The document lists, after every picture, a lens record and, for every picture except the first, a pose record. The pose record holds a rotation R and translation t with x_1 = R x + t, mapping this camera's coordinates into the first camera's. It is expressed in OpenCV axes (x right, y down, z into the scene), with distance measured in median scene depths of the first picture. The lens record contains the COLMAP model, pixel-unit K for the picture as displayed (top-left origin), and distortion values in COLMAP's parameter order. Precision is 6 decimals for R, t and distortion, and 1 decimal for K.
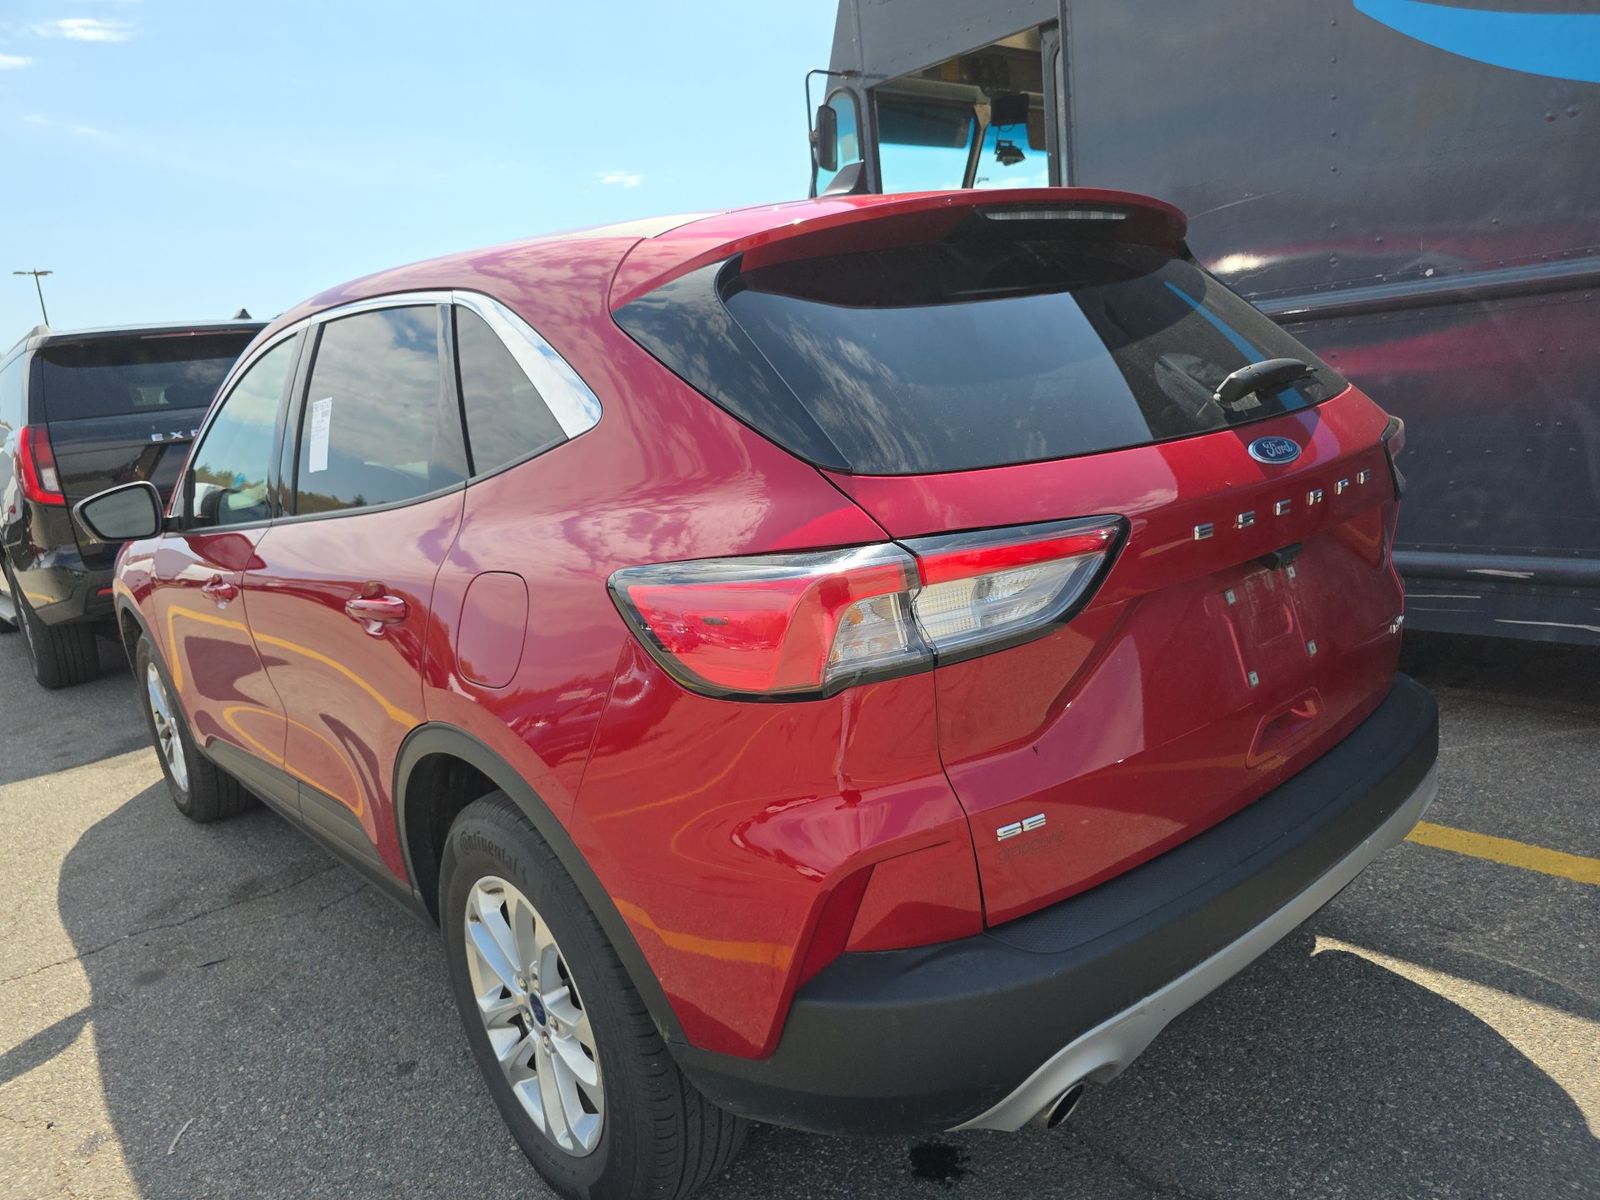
lens RADIAL K [[1116.6, 0, 808.4], [0, 1116.6, 606.3], [0, 0, 1]] dist [0.055665, -0.061001]
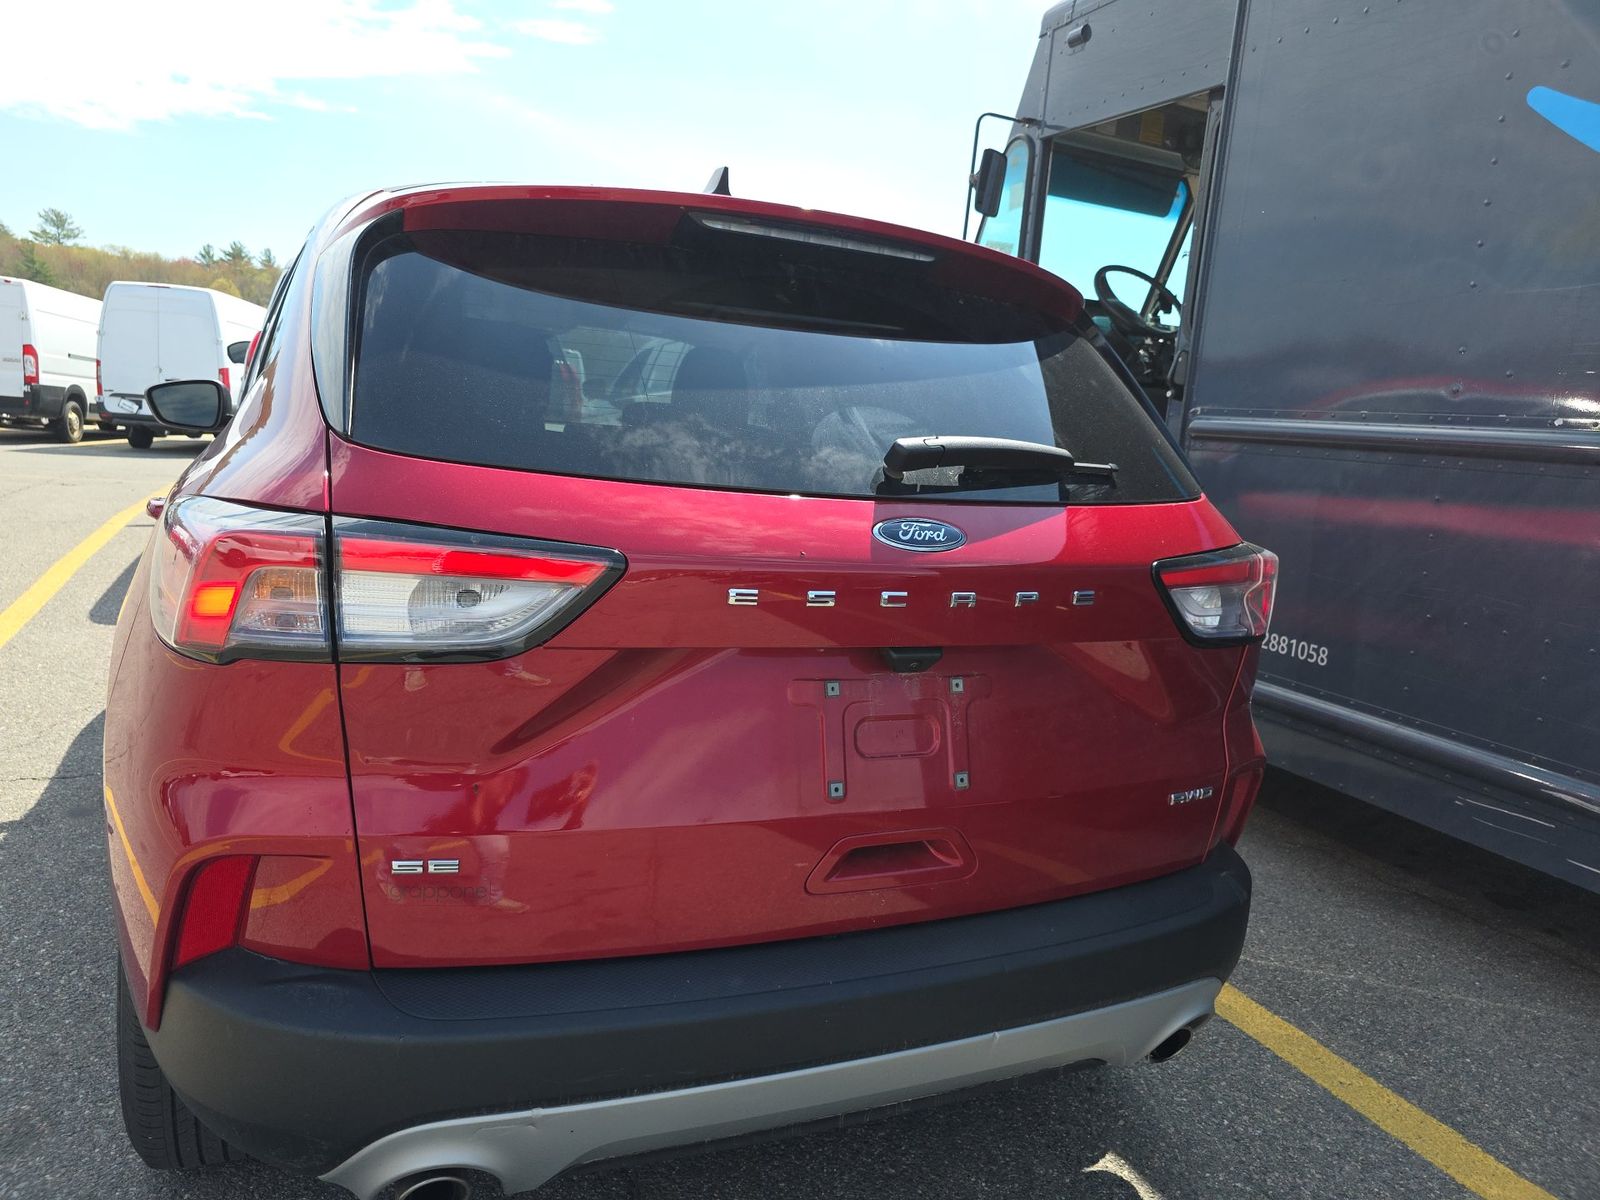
lens RADIAL K [[1127.0, 0, 763.2], [0, 1127.0, 562.7], [0, 0, 1]] dist [0.004412, -0.001388]
pose [[0.938212, 0.225170, -0.262787, 0.289396], [-0.242091, 0.969677, -0.033450, -0.033113], [0.247286, 0.095002, 0.964274, 0.085640]]
